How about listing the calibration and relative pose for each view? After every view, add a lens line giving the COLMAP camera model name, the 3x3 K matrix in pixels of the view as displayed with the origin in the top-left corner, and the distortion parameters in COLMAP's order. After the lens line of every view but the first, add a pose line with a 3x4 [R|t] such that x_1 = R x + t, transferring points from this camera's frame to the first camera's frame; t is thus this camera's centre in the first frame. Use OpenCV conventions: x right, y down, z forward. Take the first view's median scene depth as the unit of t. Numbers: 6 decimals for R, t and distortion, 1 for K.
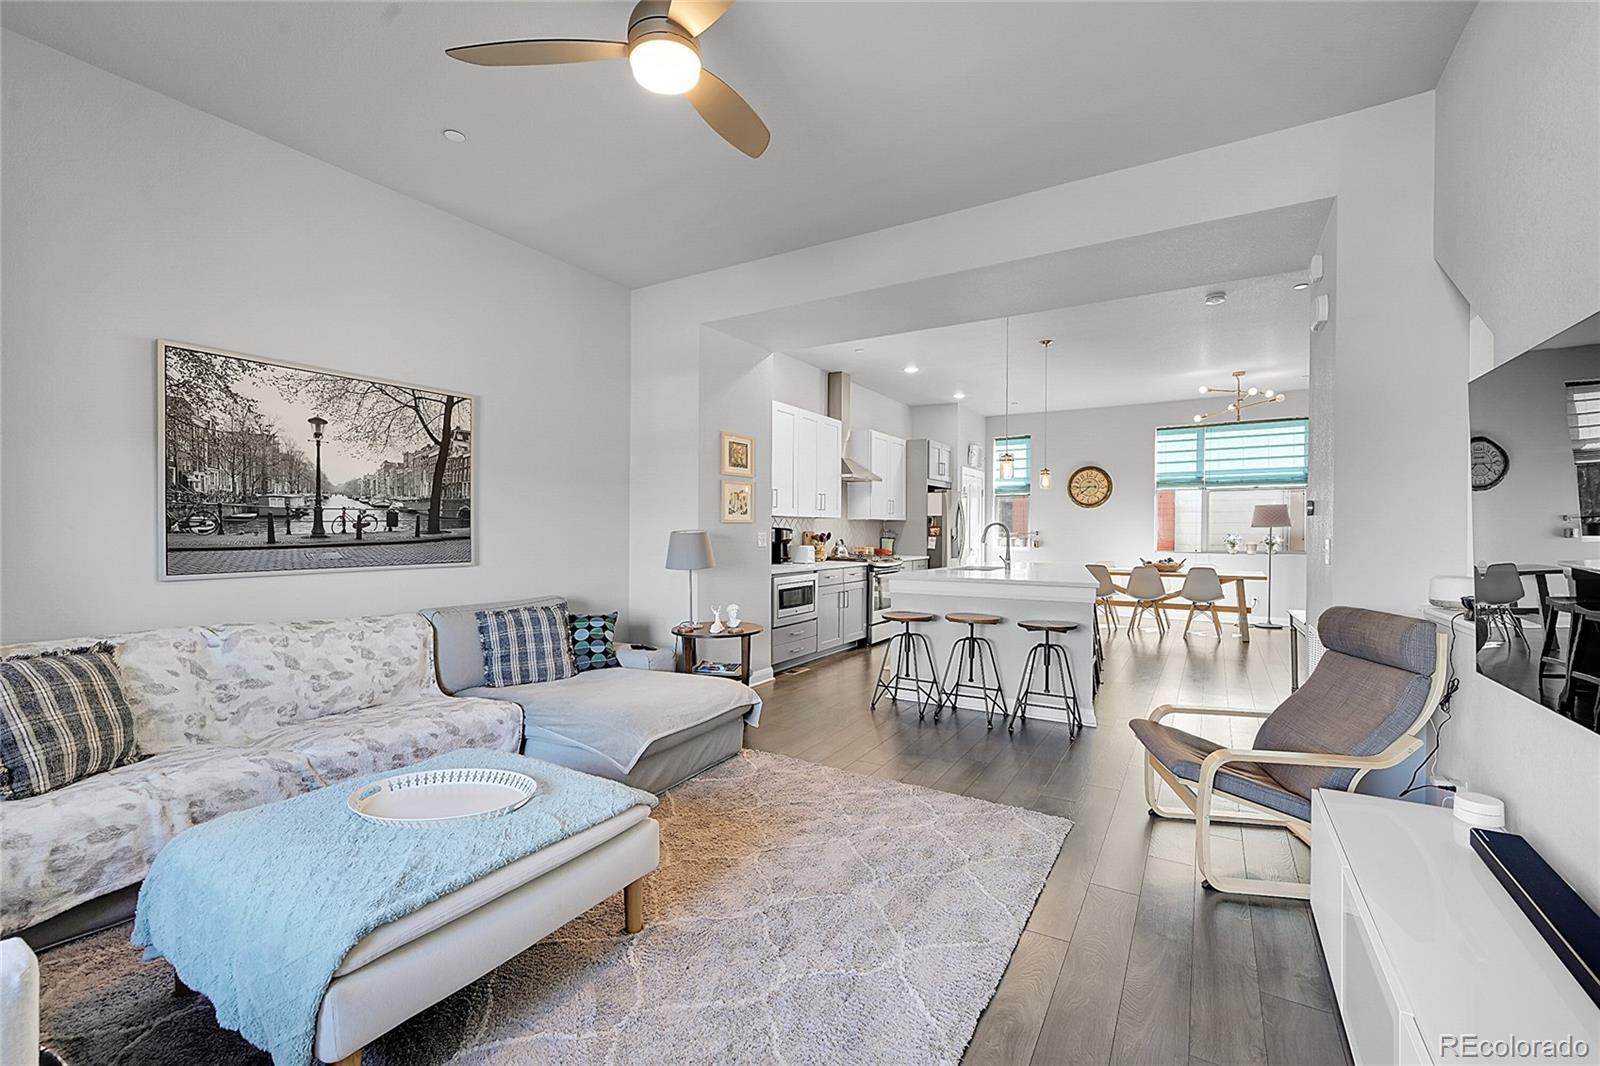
lens RADIAL K [[672.3, 0, 803.5], [0, 672.3, 532.8], [0, 0, 1]] dist [-0.000220, 0.000093]
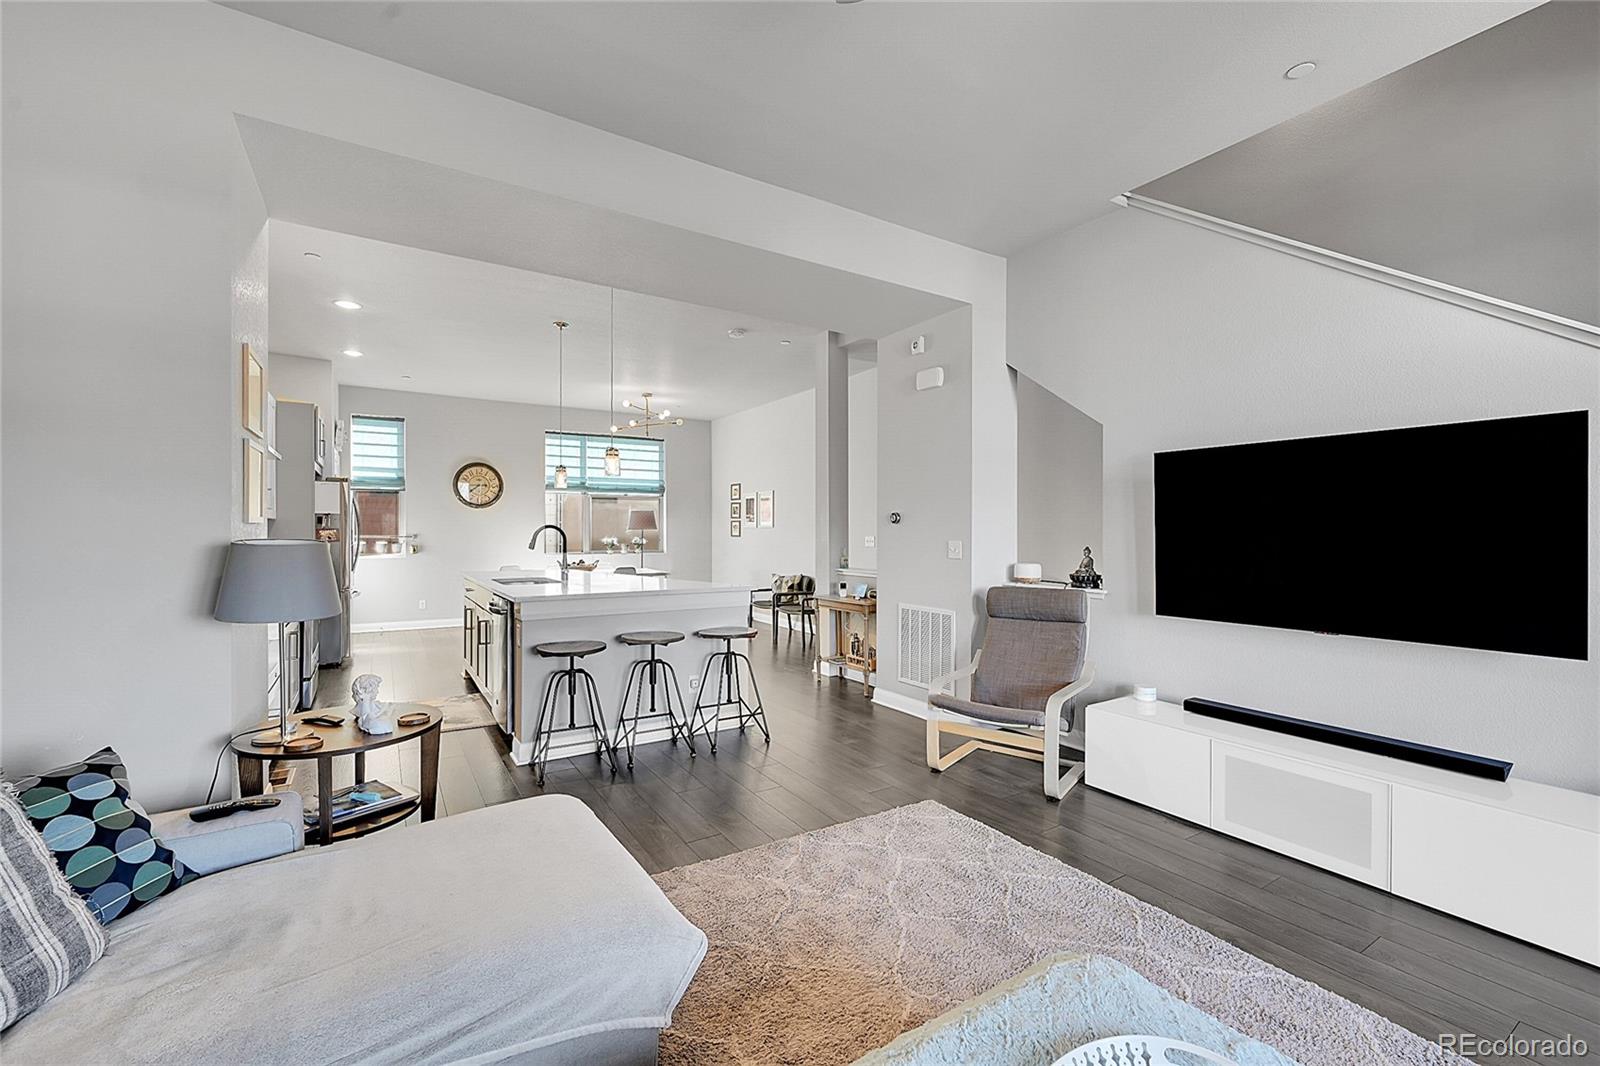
lens RADIAL K [[672.3, 0, 804.0], [0, 672.3, 538.0], [0, 0, 1]] dist [-0.000220, 0.000093]
pose [[0.446306, -0.009624, 0.894829, -0.267553], [0.003305, 0.999953, 0.009106, -0.004877], [-0.894874, -0.001106, 0.446317, 0.273926]]
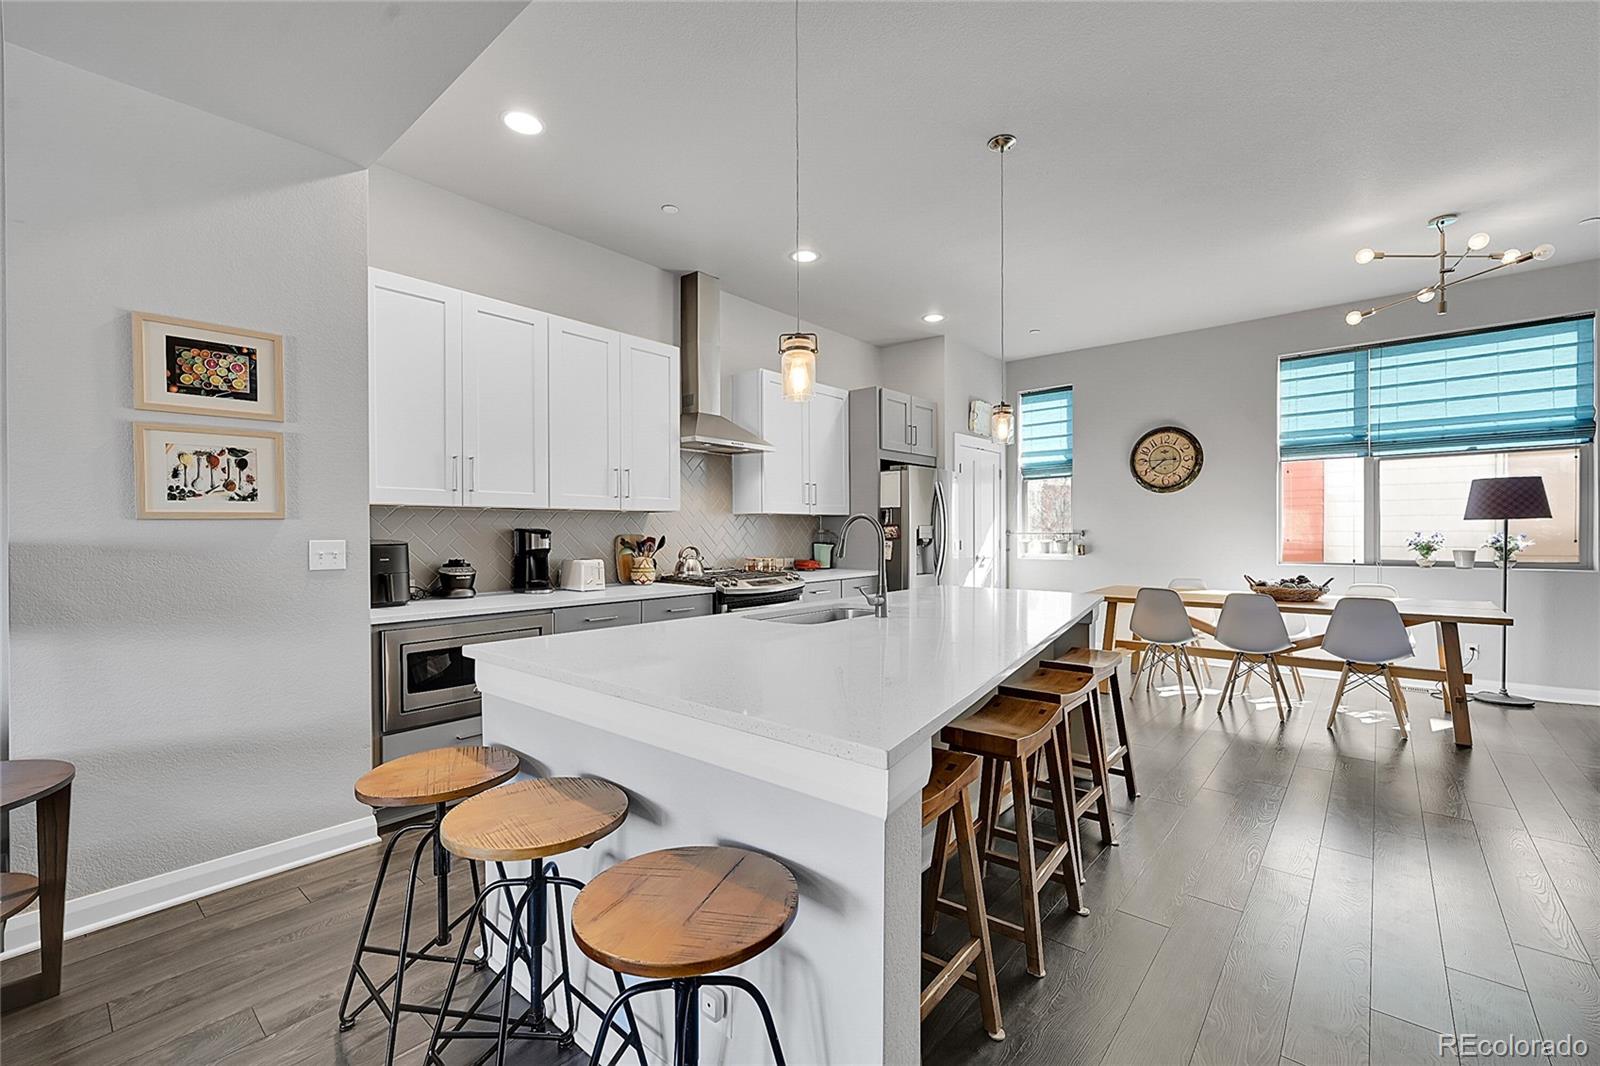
lens RADIAL K [[672.3, 0, 801.9], [0, 672.3, 534.7], [0, 0, 1]] dist [-0.000220, 0.000093]
pose [[0.986670, -0.007572, -0.162560, 0.262278], [0.007870, 0.999968, 0.001186, -0.001332], [0.162546, -0.002450, 0.986698, 0.440698]]
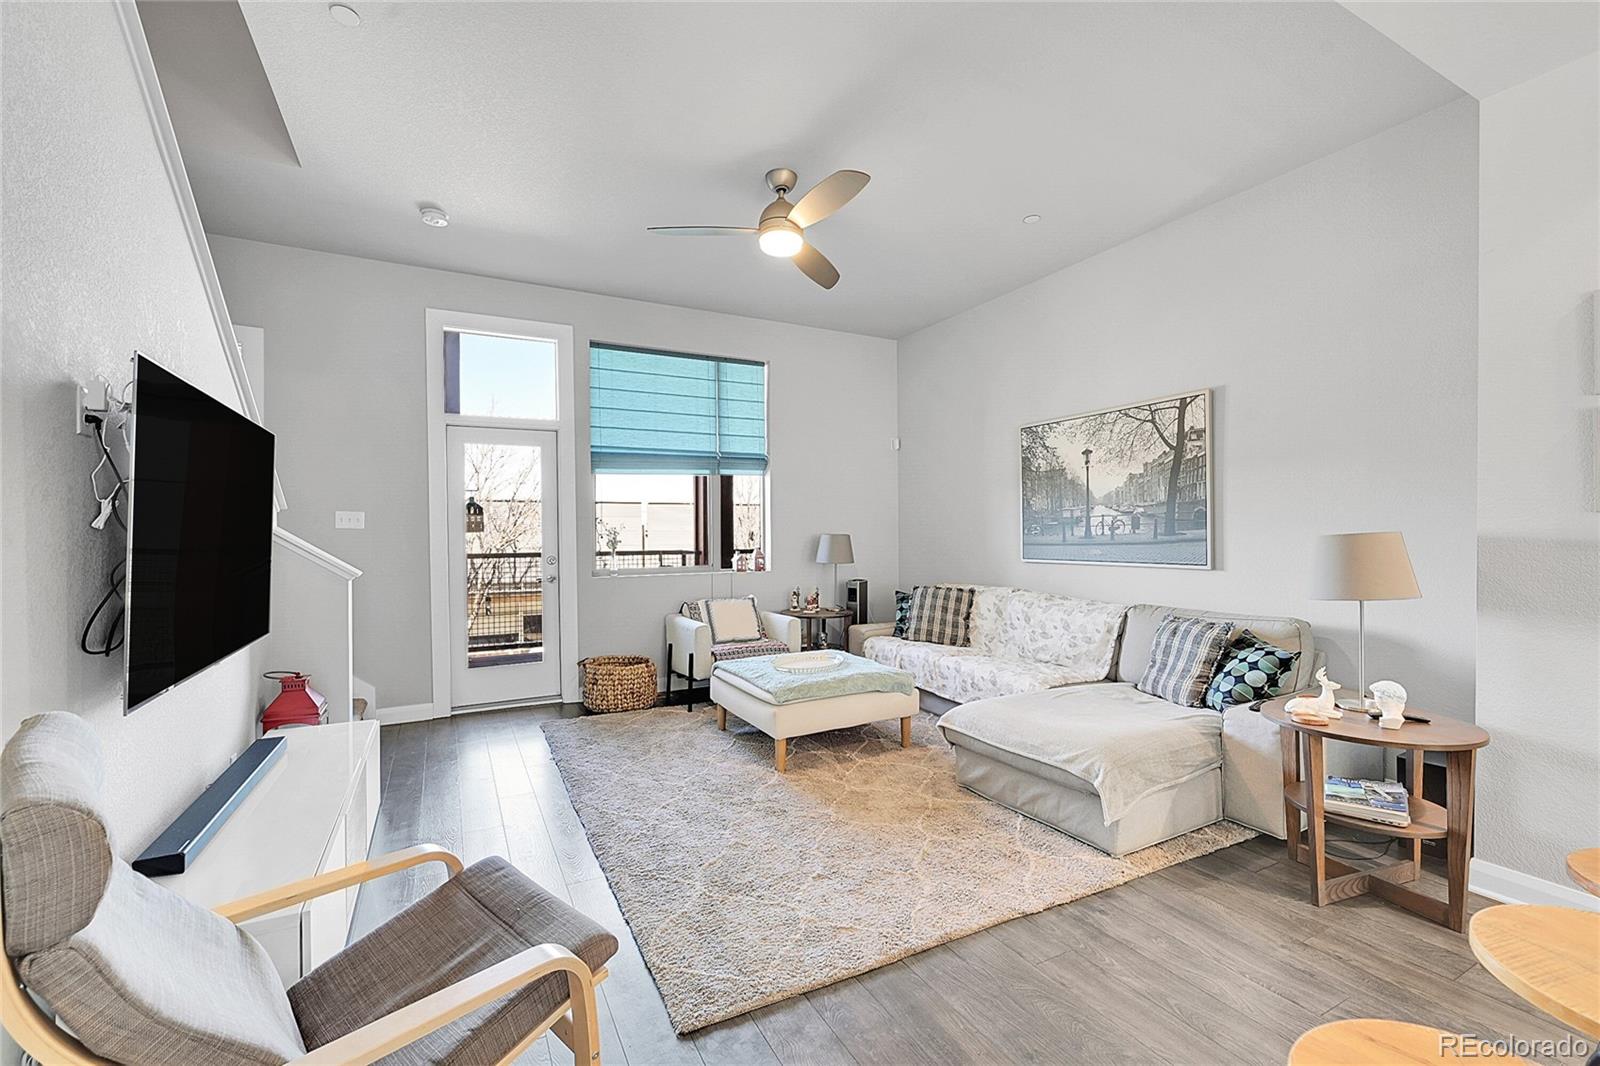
lens RADIAL K [[672.3, 0, 801.5], [0, 672.3, 537.6], [0, 0, 1]] dist [-0.000220, 0.000093]
pose [[-0.518809, 0.005193, -0.854874, 0.334420], [0.000298, 0.999983, 0.005894, -0.000975], [0.854890, 0.002803, -0.518801, 0.551446]]
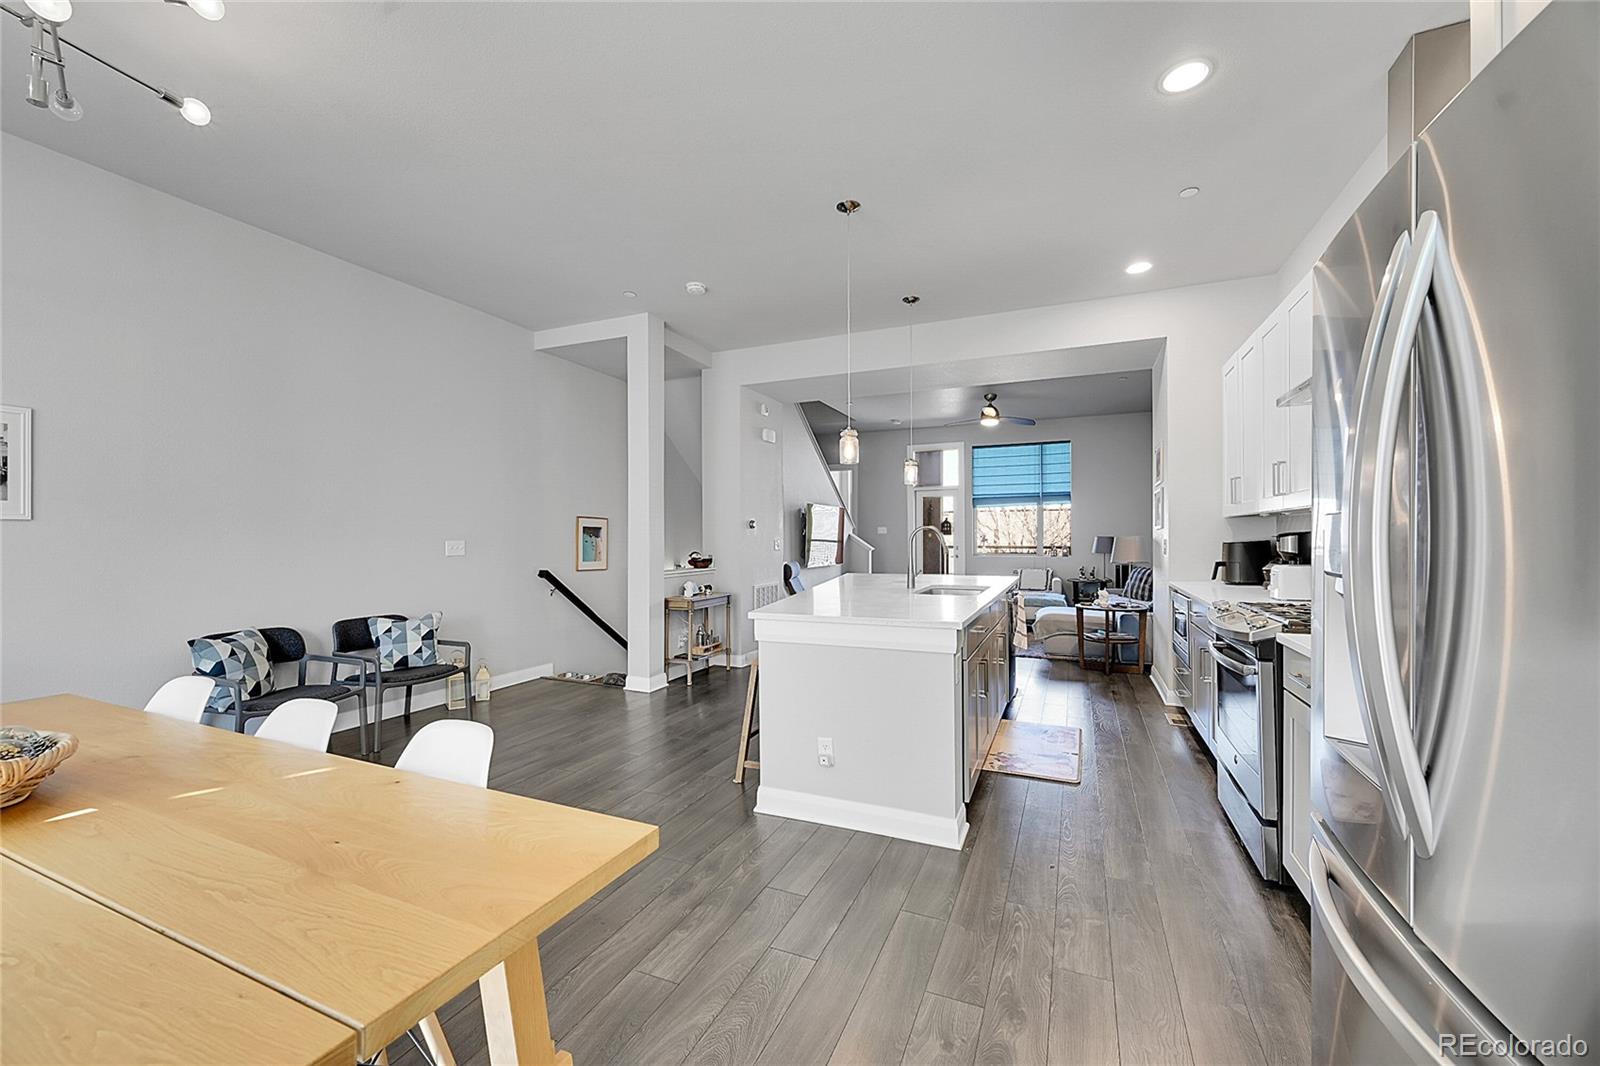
lens RADIAL K [[632.0, 0, 801.8], [0, 632.0, 536.8], [0, 0, 1]] dist [-0.002642, 0.000215]
pose [[-0.990826, 0.000313, -0.135147, 0.420220], [-0.000230, 0.999992, 0.004003, -0.004983], [0.135147, 0.003998, -0.990817, 1.357566]]
